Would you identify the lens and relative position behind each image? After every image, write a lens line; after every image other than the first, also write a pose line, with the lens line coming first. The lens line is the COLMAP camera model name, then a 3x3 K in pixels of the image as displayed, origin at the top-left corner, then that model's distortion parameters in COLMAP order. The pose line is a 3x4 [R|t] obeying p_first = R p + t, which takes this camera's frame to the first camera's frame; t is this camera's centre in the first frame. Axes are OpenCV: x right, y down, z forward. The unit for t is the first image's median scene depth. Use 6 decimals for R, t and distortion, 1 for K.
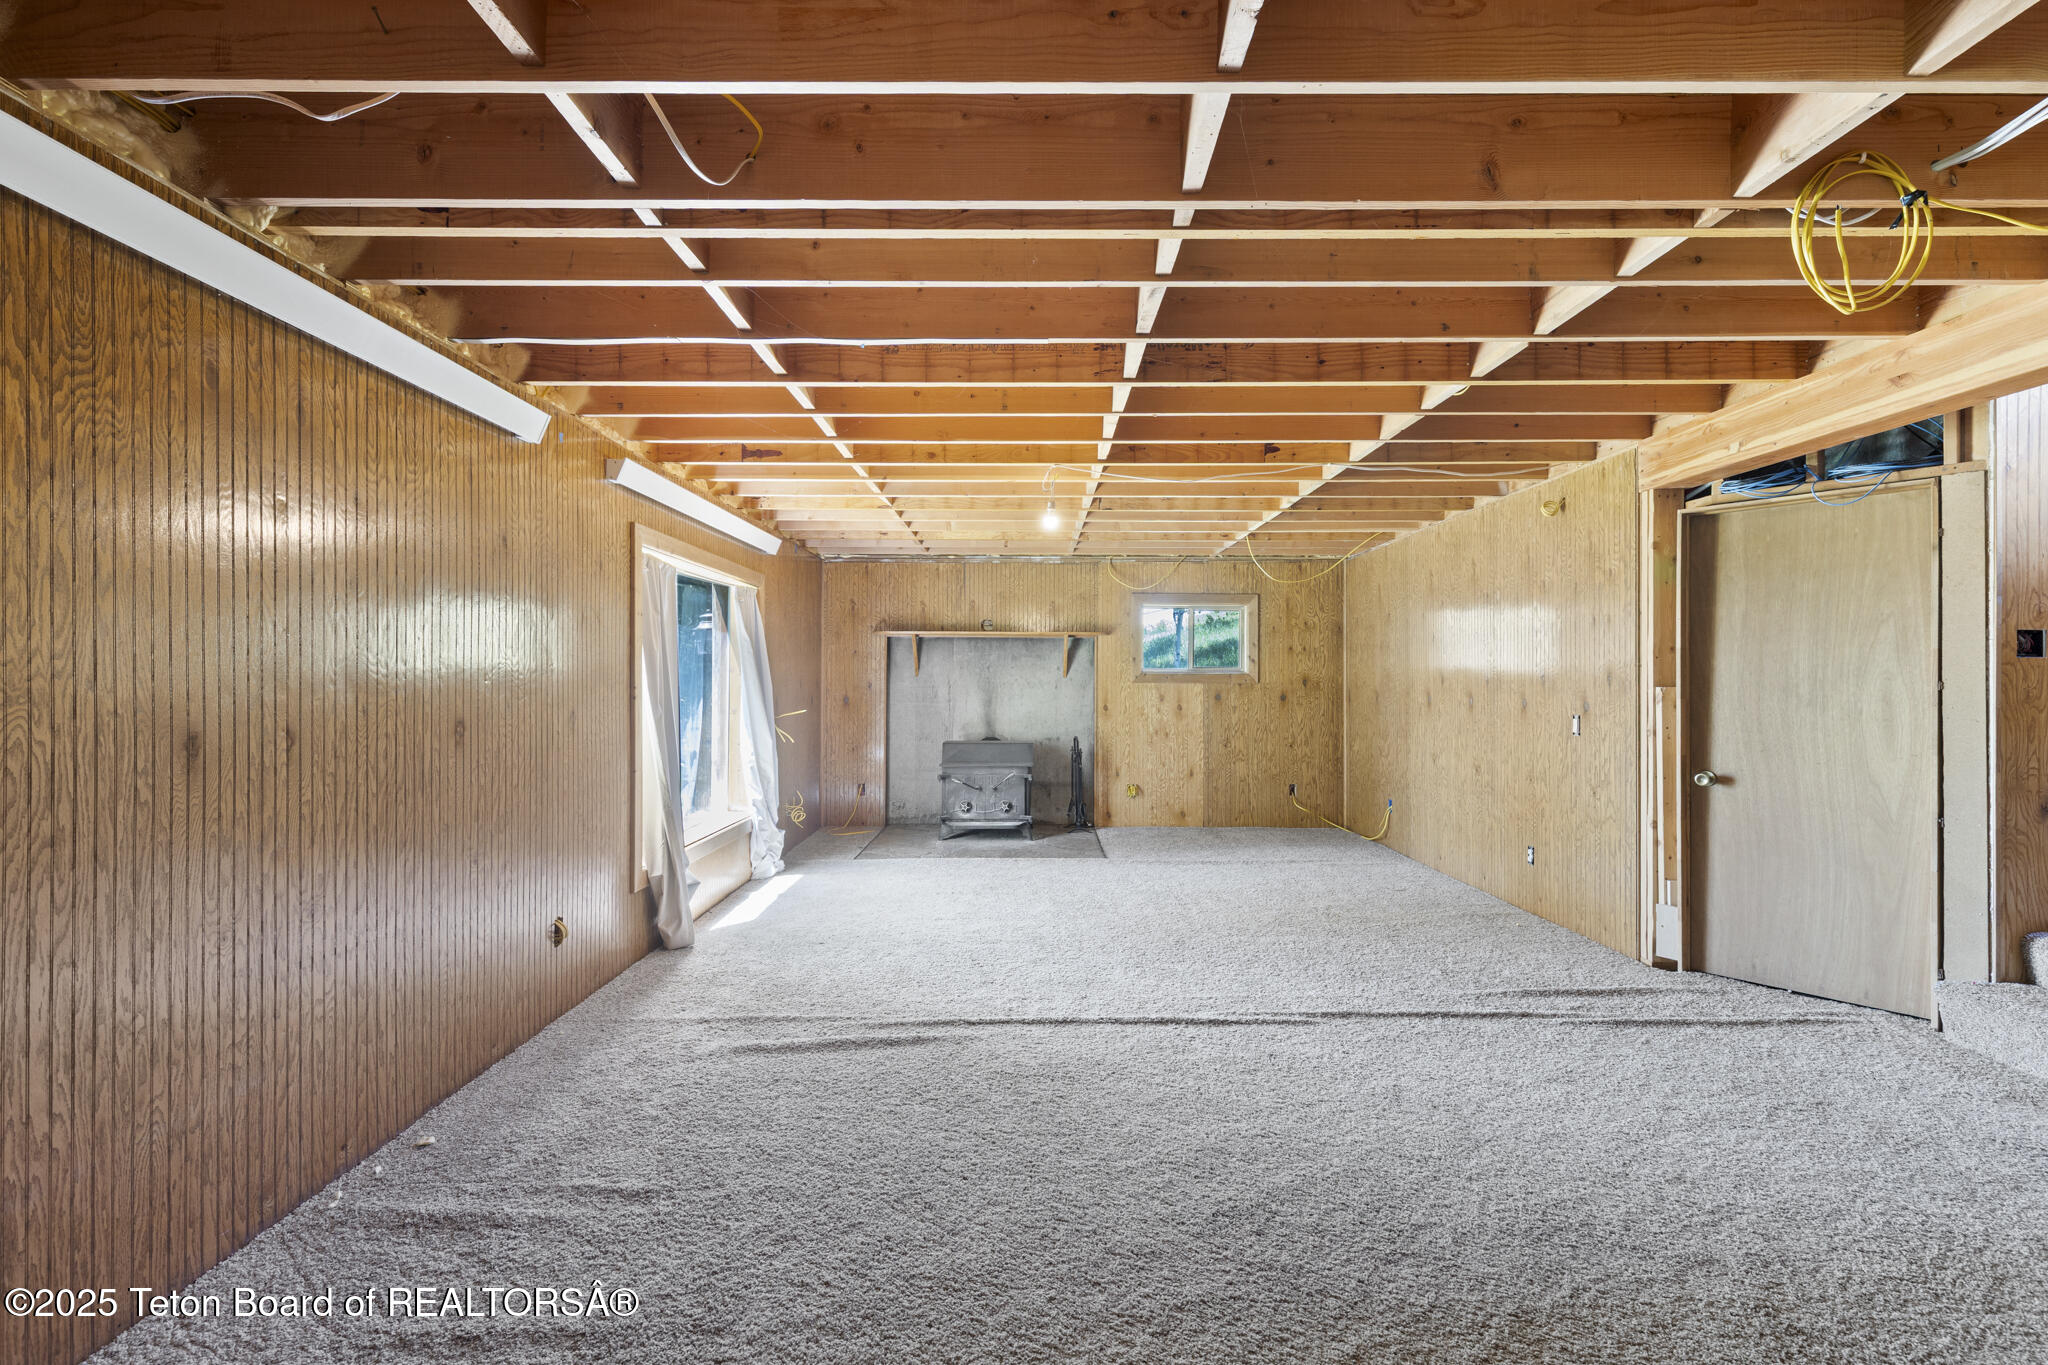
lens RADIAL K [[920.9, 0, 1027.4], [0, 920.9, 680.9], [0, 0, 1]] dist [0.008547, -0.001550]
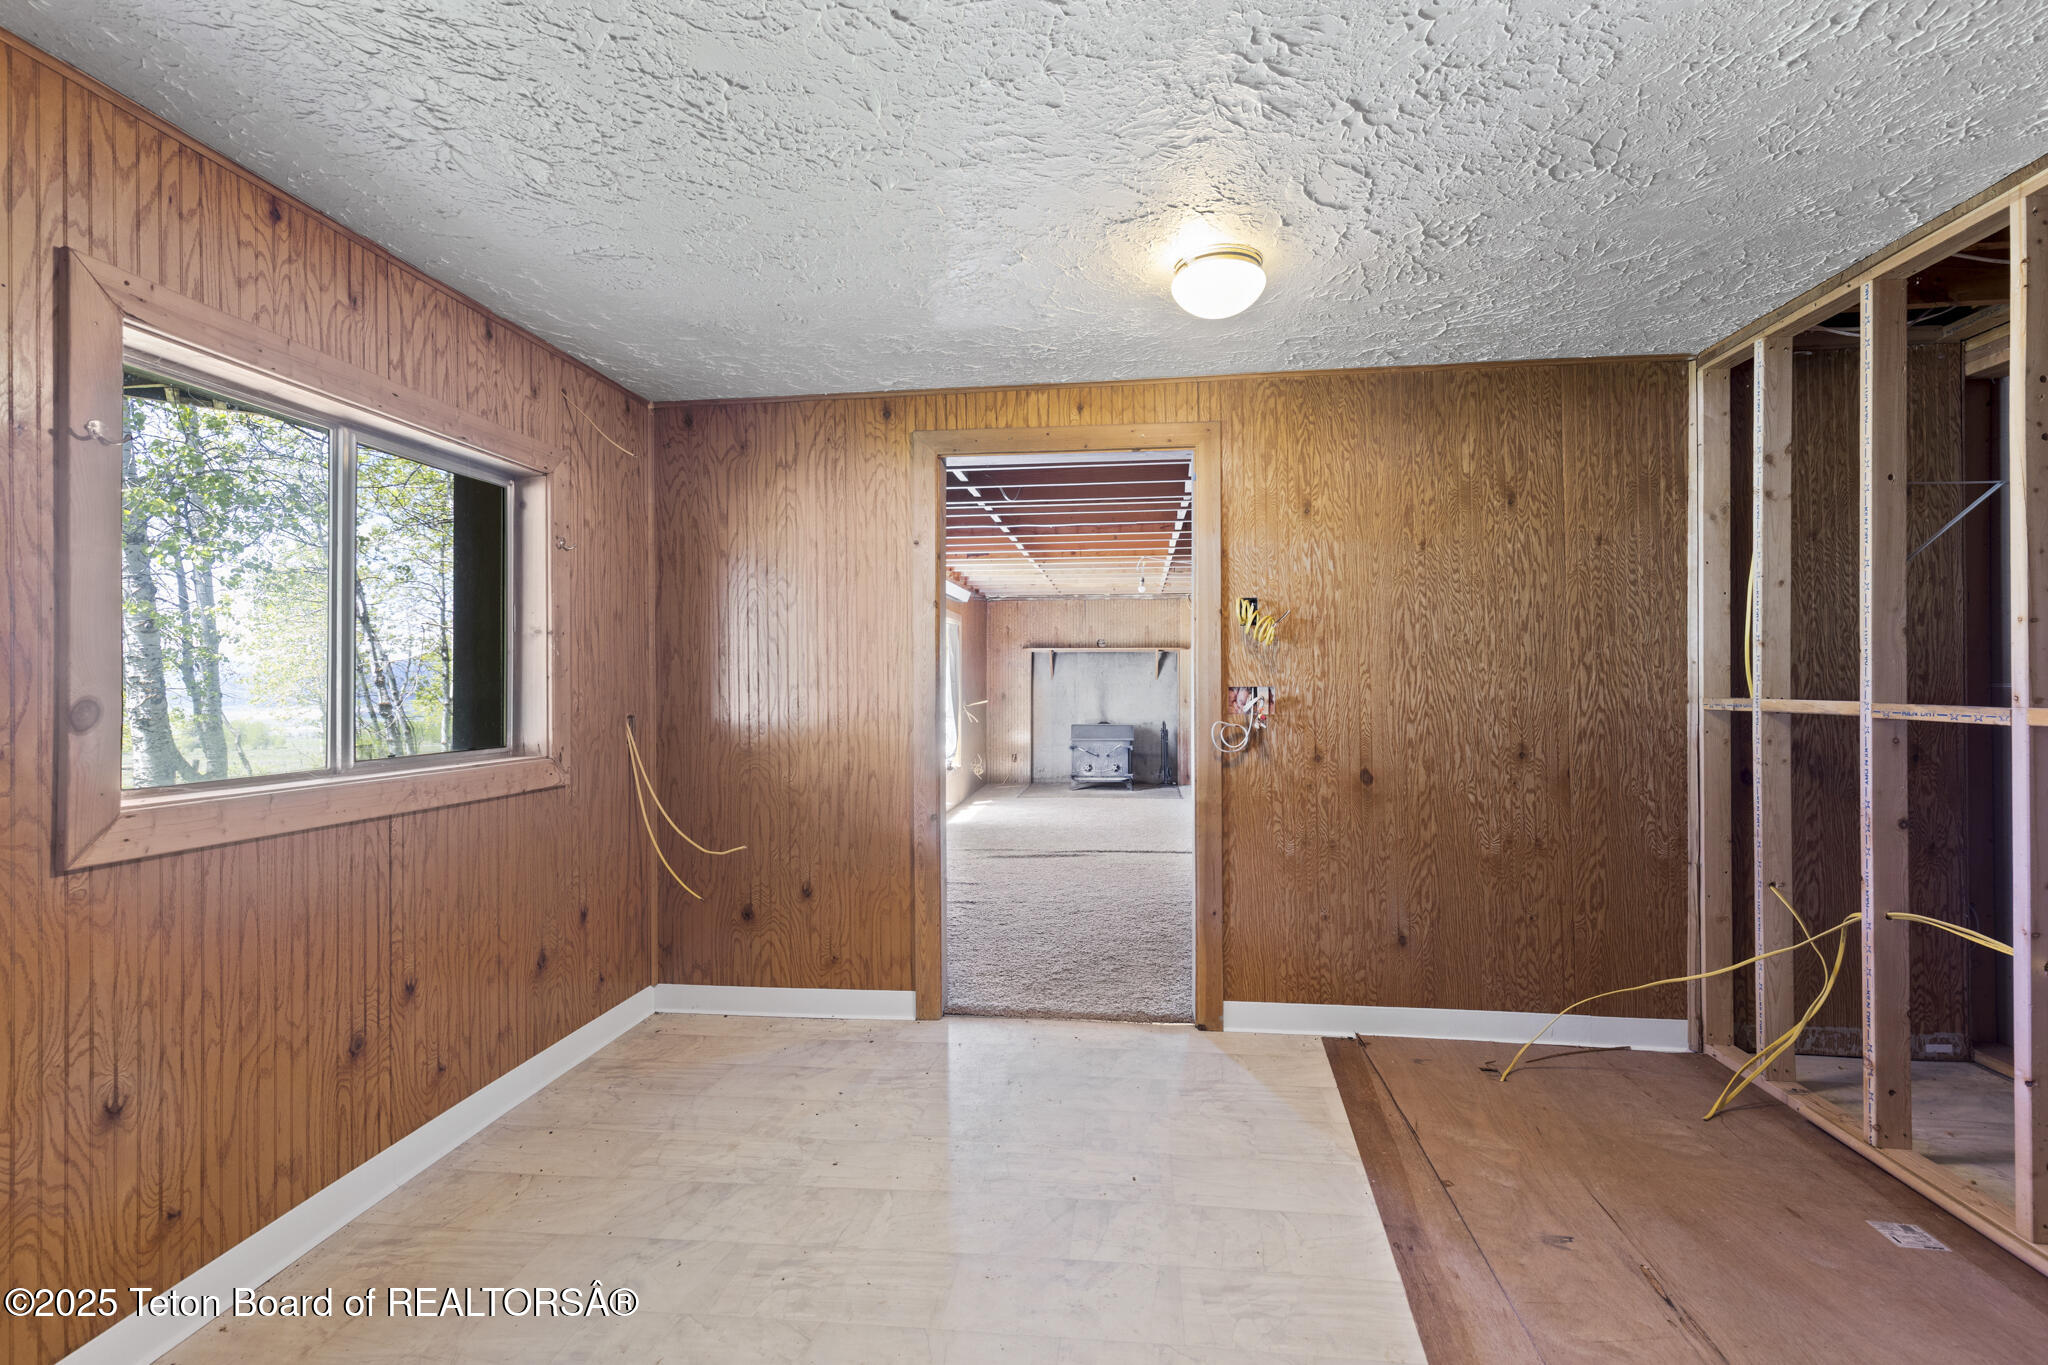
lens RADIAL K [[920.9, 0, 1027.0], [0, 920.9, 680.7], [0, 0, 1]] dist [0.008547, -0.001550]
pose [[0.993288, -0.004894, -0.115566, 0.006642], [0.004615, 0.999986, -0.002679, 0.000414], [0.115577, 0.002128, 0.993296, -0.437015]]
